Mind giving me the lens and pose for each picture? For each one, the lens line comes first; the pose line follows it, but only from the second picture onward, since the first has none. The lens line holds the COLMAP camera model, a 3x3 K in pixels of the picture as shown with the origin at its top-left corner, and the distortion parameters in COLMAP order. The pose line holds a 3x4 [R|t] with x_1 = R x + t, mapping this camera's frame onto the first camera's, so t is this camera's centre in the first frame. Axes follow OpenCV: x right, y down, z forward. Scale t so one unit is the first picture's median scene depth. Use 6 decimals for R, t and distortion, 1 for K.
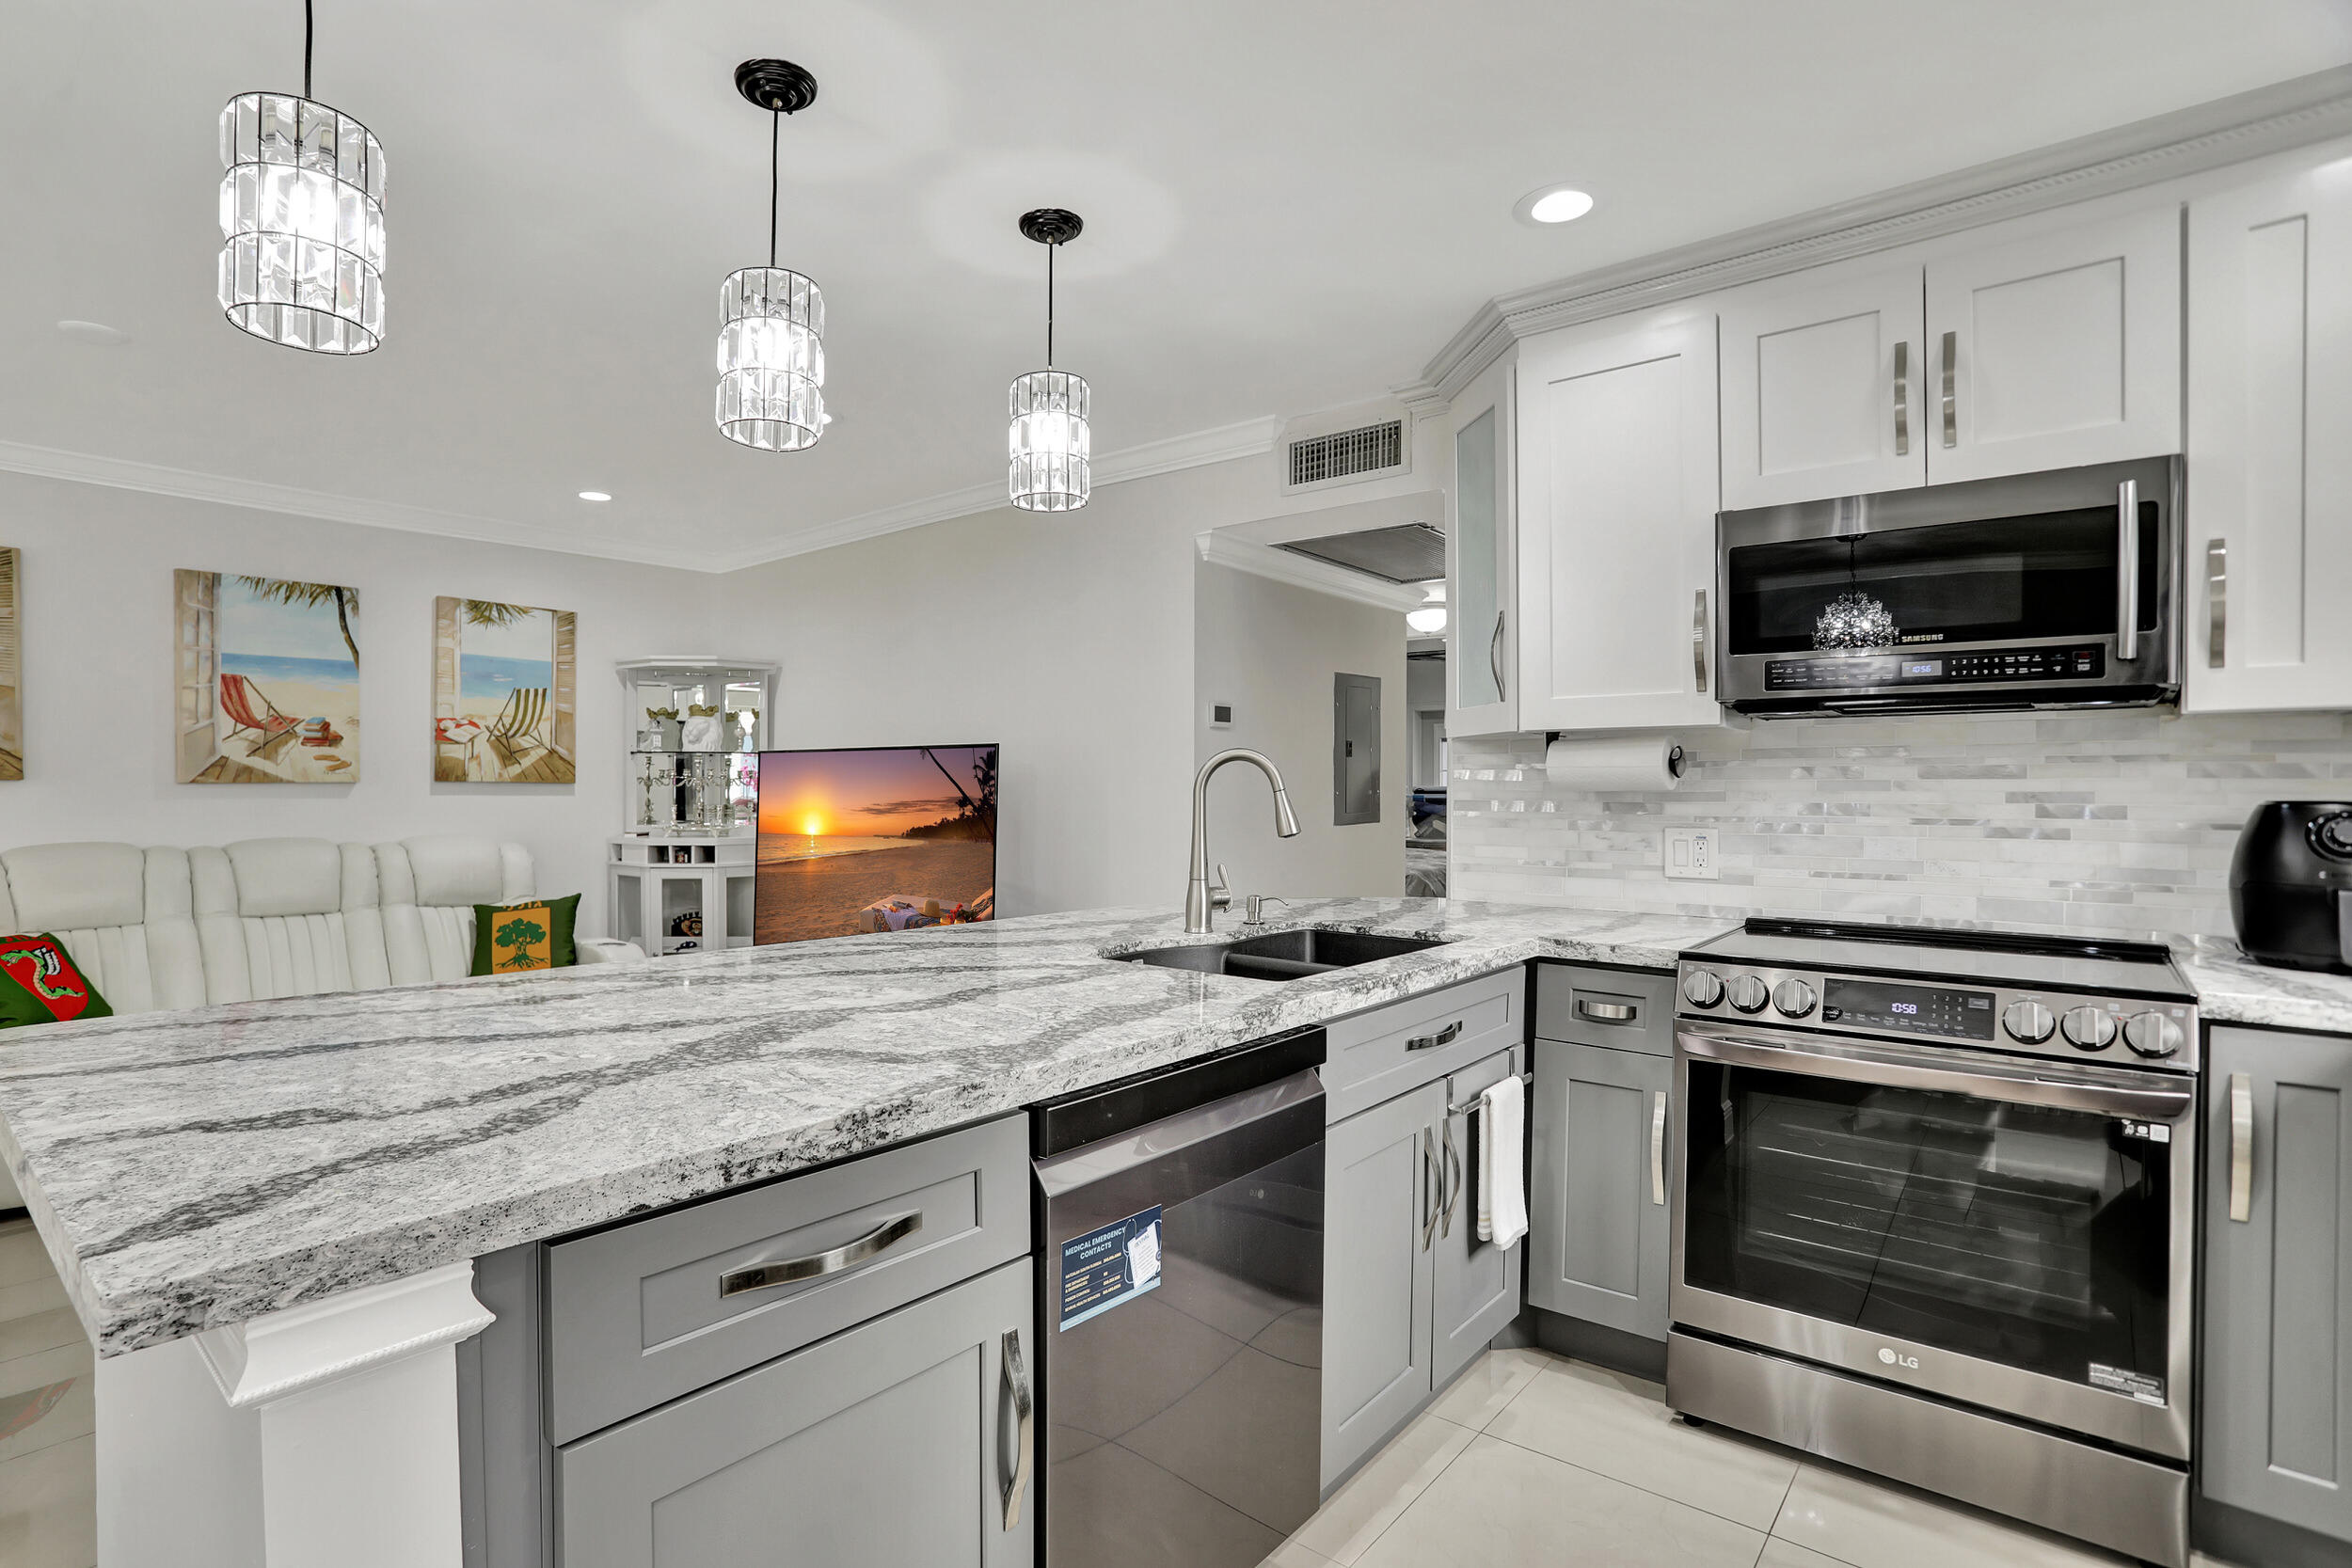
lens RADIAL K [[1153.2, 0, 1122.7], [0, 1153.2, 798.5], [0, 0, 1]] dist [-0.066620, 0.036490]
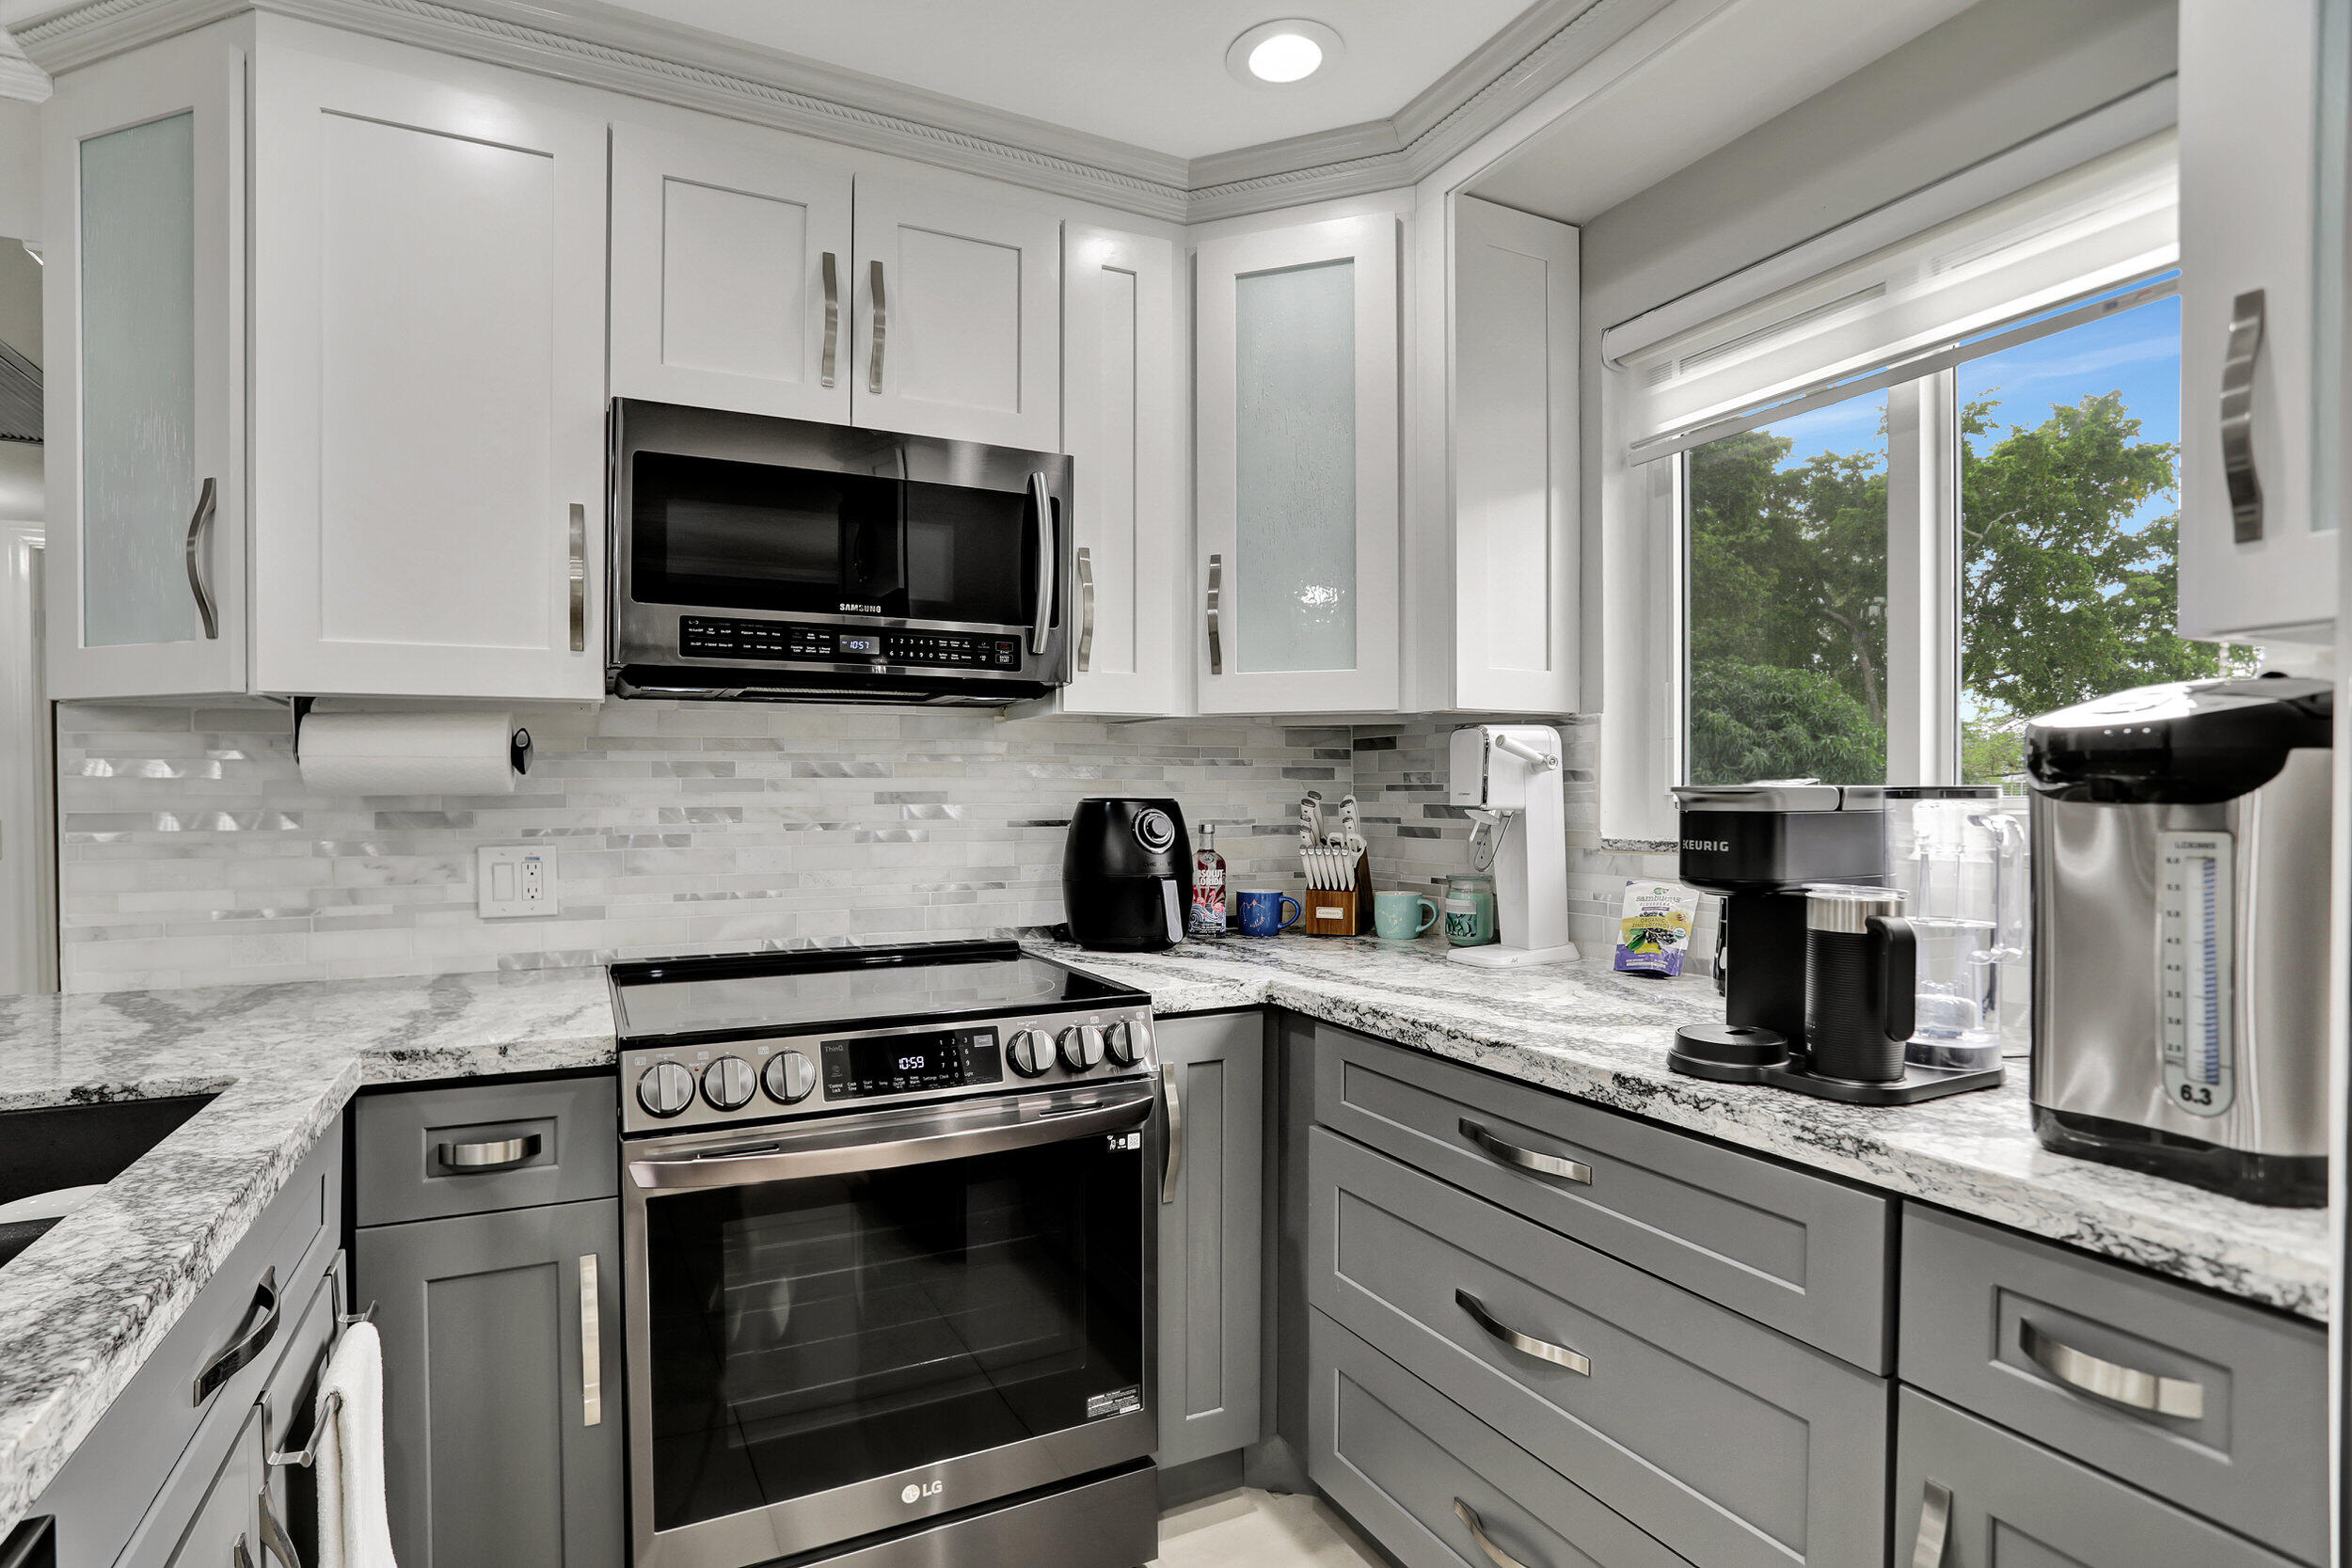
lens RADIAL K [[1153.2, 0, 1122.7], [0, 1153.2, 798.5], [0, 0, 1]] dist [-0.066620, 0.036490]
pose [[0.409137, -0.009952, 0.912419, 0.006576], [0.012297, 0.999910, 0.005392, -0.001895], [-0.912390, 0.009014, 0.409222, 0.259805]]
